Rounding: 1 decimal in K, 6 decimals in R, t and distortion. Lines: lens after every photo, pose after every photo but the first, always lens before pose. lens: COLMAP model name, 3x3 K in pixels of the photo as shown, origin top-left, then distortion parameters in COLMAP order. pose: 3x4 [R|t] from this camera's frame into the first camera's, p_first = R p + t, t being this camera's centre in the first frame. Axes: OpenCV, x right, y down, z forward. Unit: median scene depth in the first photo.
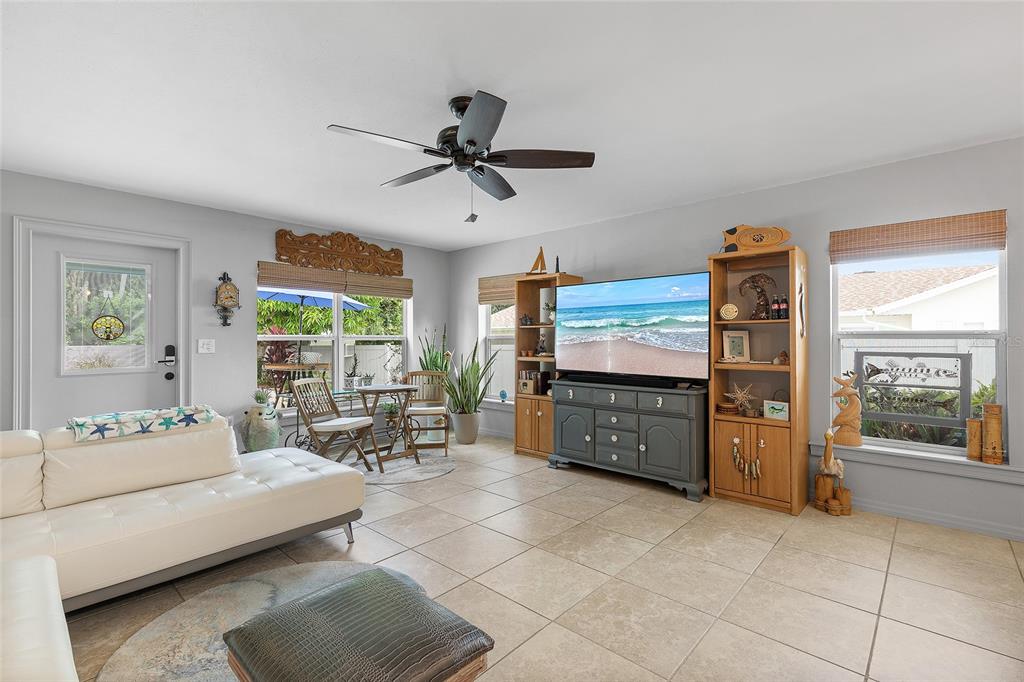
lens RADIAL K [[463.2, 0, 505.9], [0, 463.2, 336.9], [0, 0, 1]] dist [0.015826, 0.000019]
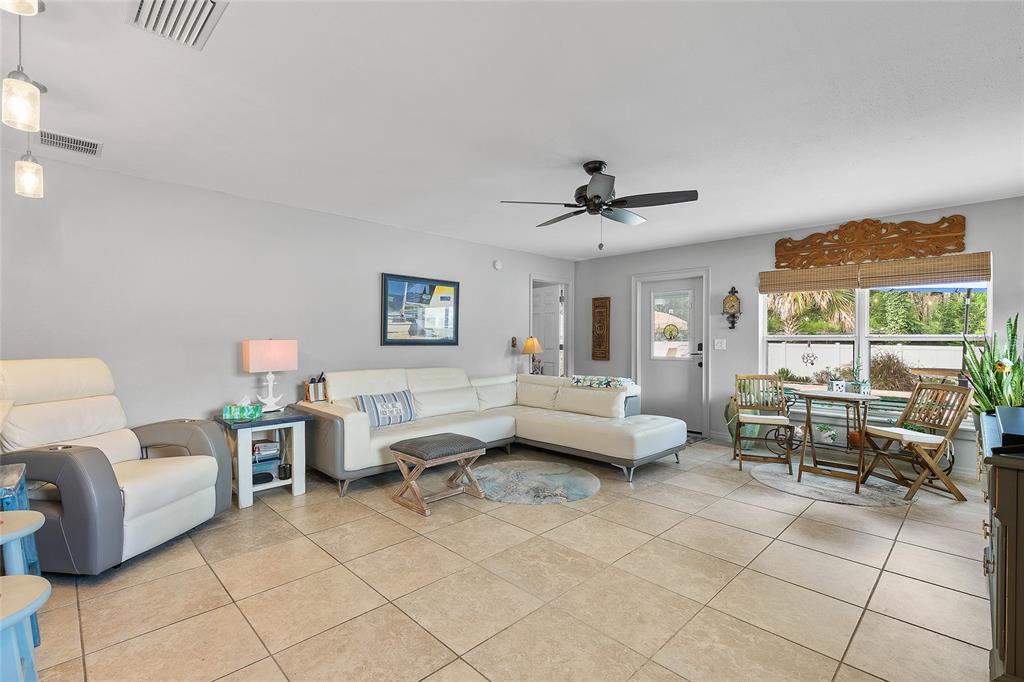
lens RADIAL K [[460.0, 0, 506.2], [0, 460.0, 343.9], [0, 0, 1]] dist [-0.000101, -0.000200]
pose [[-0.053887, 0.010285, -0.998494, 0.736440], [0.001512, 0.999947, 0.010218, 0.004246], [0.998546, -0.000959, -0.053900, 0.477961]]
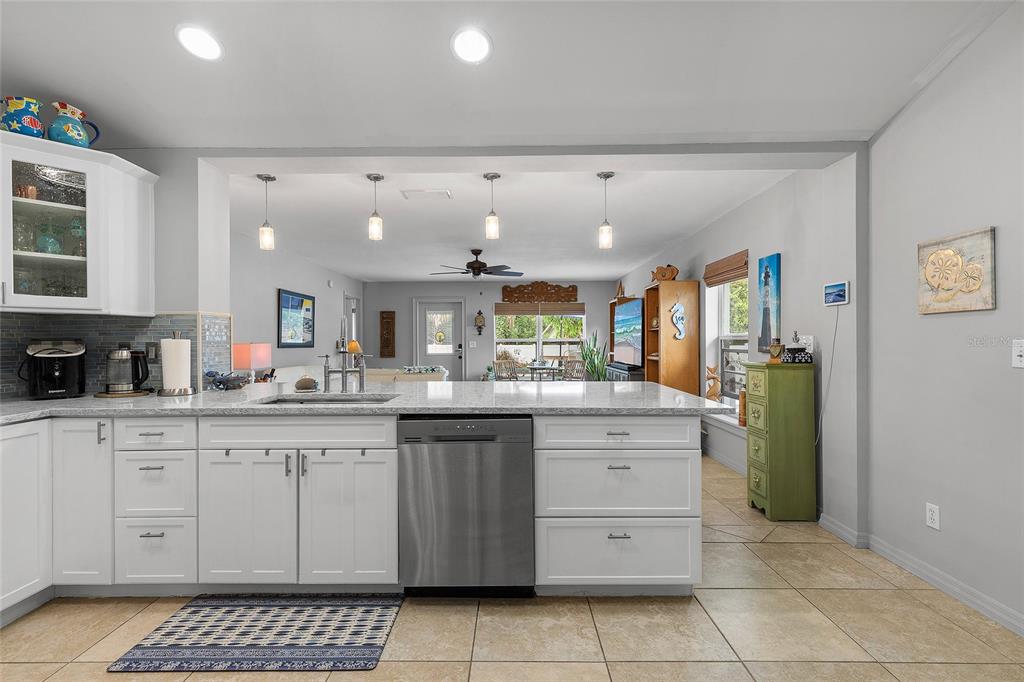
lens RADIAL K [[457.5, 0, 512.0], [0, 457.5, 341.0], [0, 0, 1]] dist [0.002548, 0.000124]
pose [[0.673634, -0.003984, -0.739055, 1.129495], [0.008285, 0.999963, 0.002161, 0.000691], [0.739019, -0.007579, 0.673642, -0.335644]]
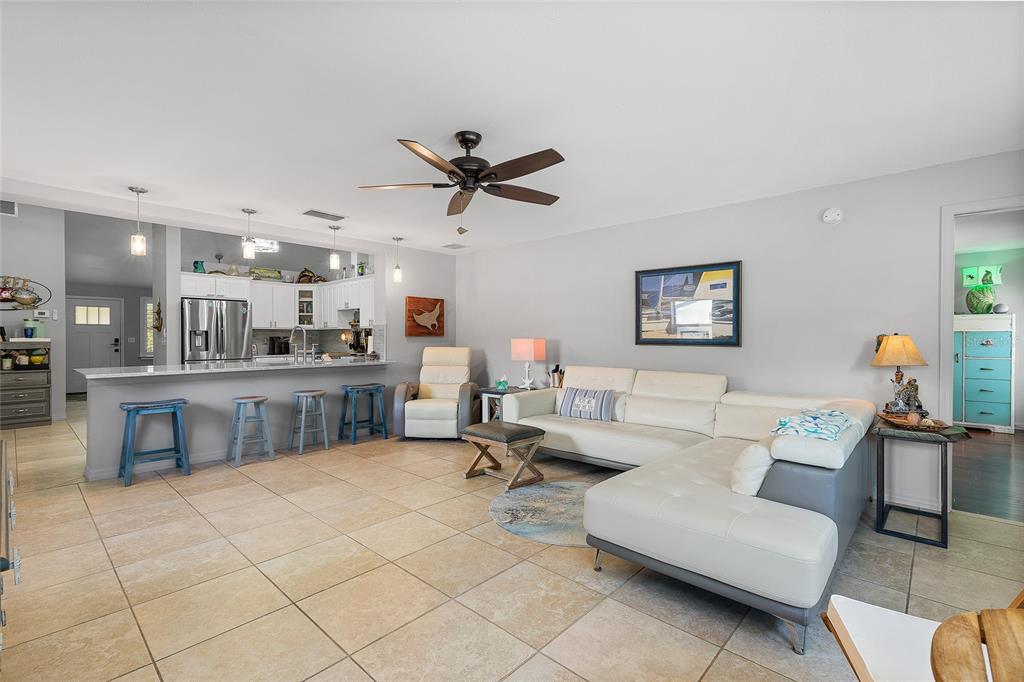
lens RADIAL K [[457.5, 0, 512.0], [0, 457.5, 341.0], [0, 0, 1]] dist [0.002548, 0.000124]
pose [[-1.000000, -0.000332, 0.000732, -0.117509], [-0.000330, 0.999996, 0.002844, 0.007616], [-0.000733, 0.002843, -0.999996, 1.264019]]
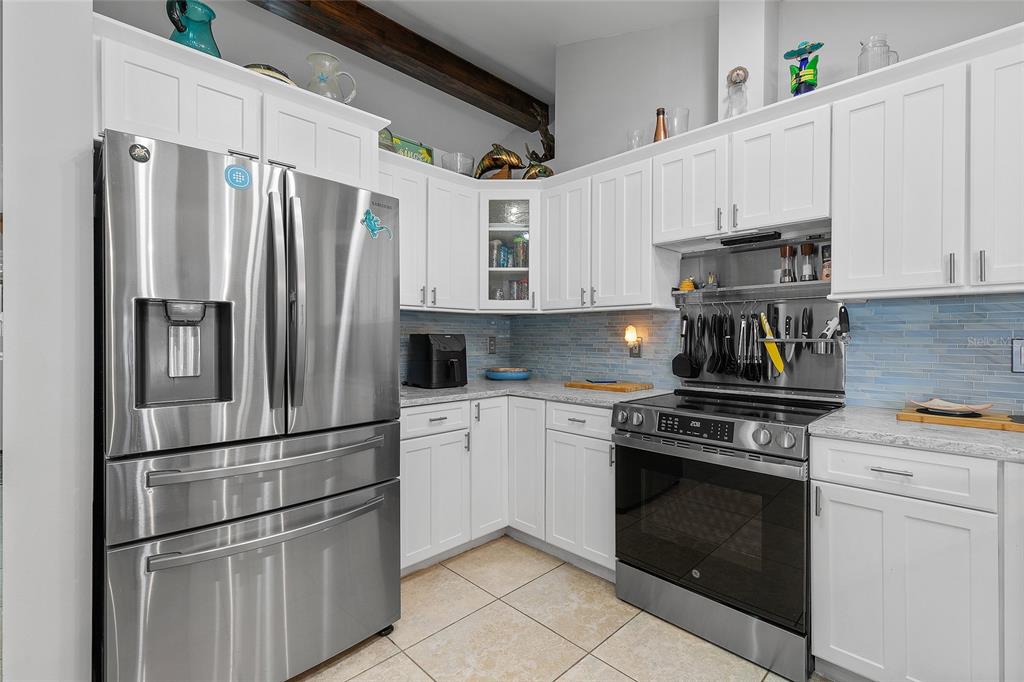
lens RADIAL K [[460.0, 0, 506.2], [0, 460.0, 343.9], [0, 0, 1]] dist [-0.000101, -0.000200]
pose [[-0.998135, 0.003503, 0.060943, 0.775984], [0.003643, 0.999991, 0.002197, 0.006419], [-0.060934, 0.002415, -0.998139, -0.090622]]
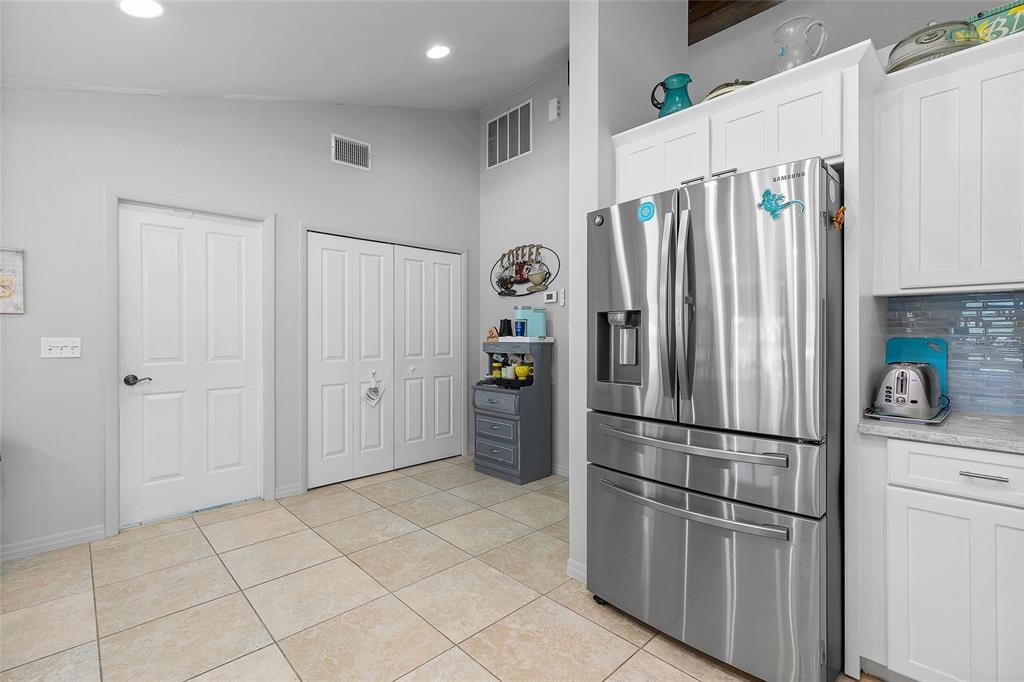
lens RADIAL K [[455.1, 0, 512.0], [0, 455.1, 341.0], [0, 0, 1]] dist [-0.019578, 0.000007]
pose [[0.069000, -0.011738, 0.997548, 0.547965], [-0.002275, 0.999926, 0.011923, 0.000299], [-0.997614, -0.003092, 0.068968, -0.333211]]
